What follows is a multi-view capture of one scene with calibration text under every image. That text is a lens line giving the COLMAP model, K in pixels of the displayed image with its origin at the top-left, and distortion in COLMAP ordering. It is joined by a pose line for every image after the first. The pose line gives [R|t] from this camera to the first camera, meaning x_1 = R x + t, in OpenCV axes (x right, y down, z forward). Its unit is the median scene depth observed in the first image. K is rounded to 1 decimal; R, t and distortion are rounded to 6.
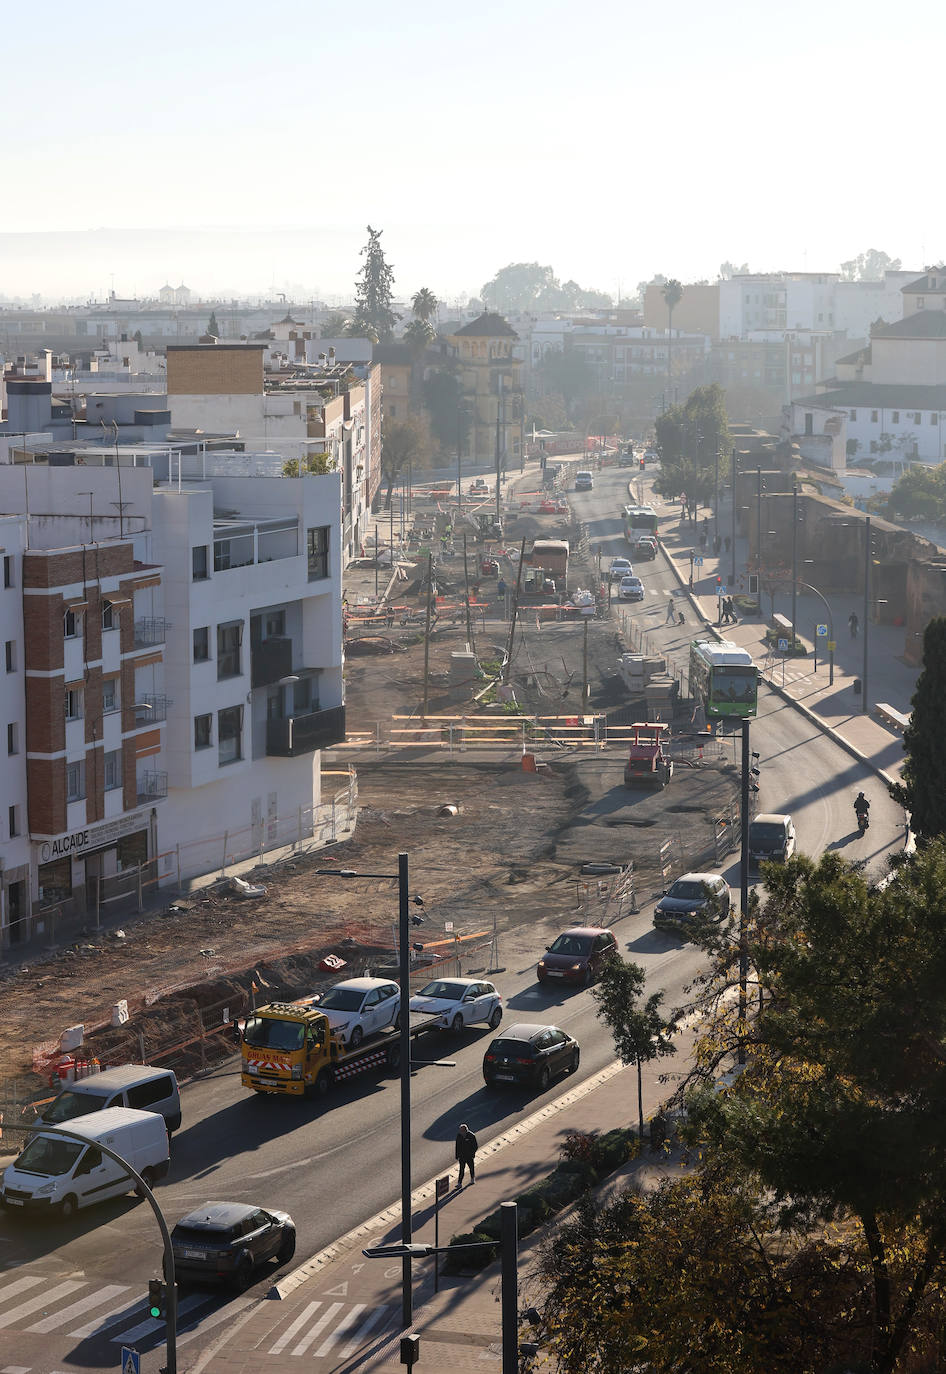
lens RADIAL K [[3331.0, 0, 473.0], [0, 3331.0, 687.0], [0, 0, 1]] dist [-0.167759, 0.408511]
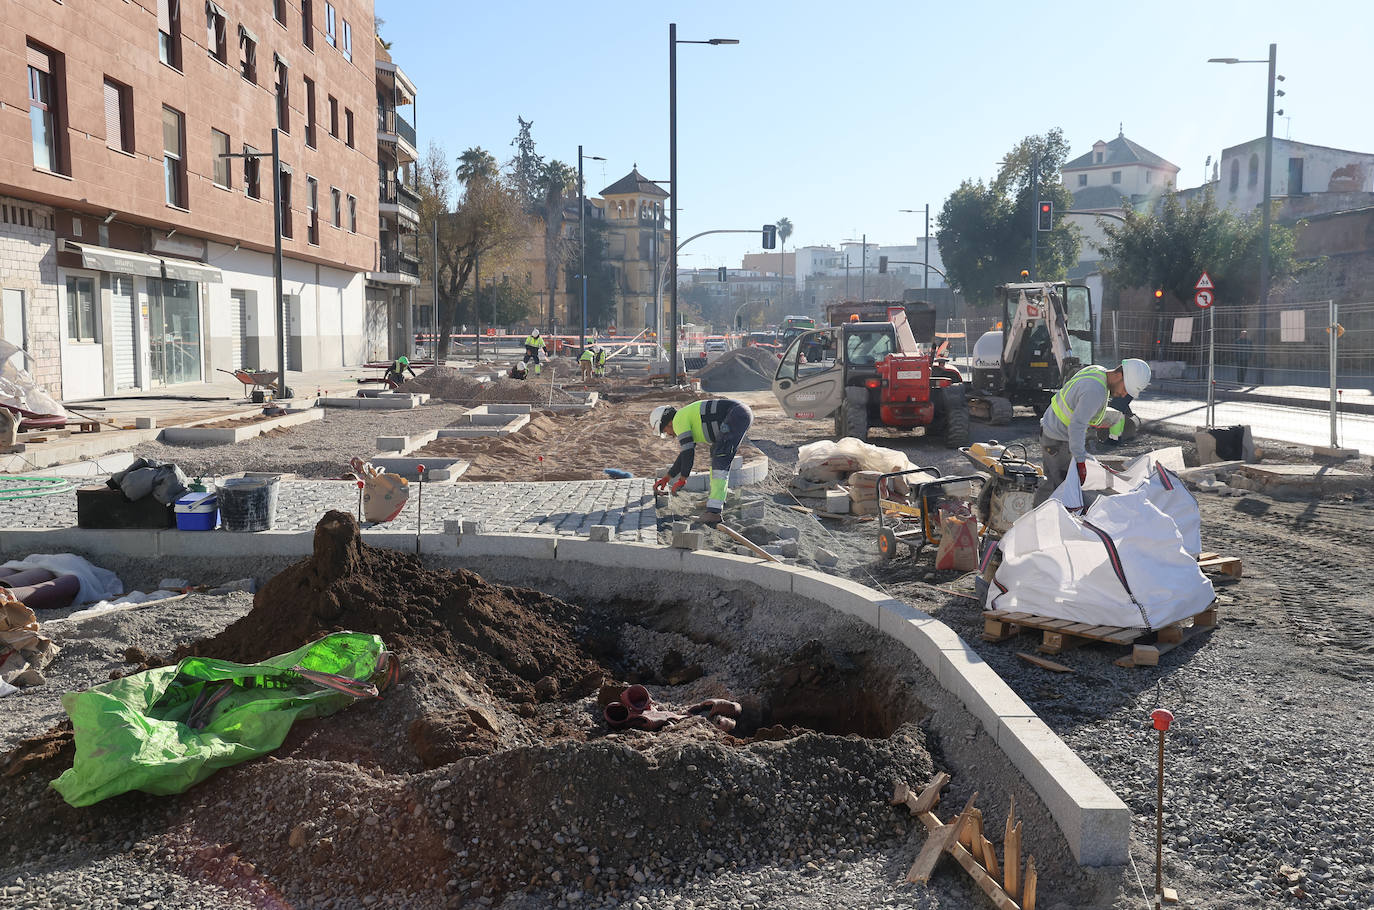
lens RADIAL K [[1285.8, 0, 714.7], [0, 1285.8, 450.1], [0, 0, 1]] dist [-0.018566, 0.099399]
pose [[0.997812, -0.000704, 0.066108, 0.003600], [0.002575, 0.999598, -0.028224, -0.041592], [-0.066061, 0.028332, 0.997413, 0.994640]]
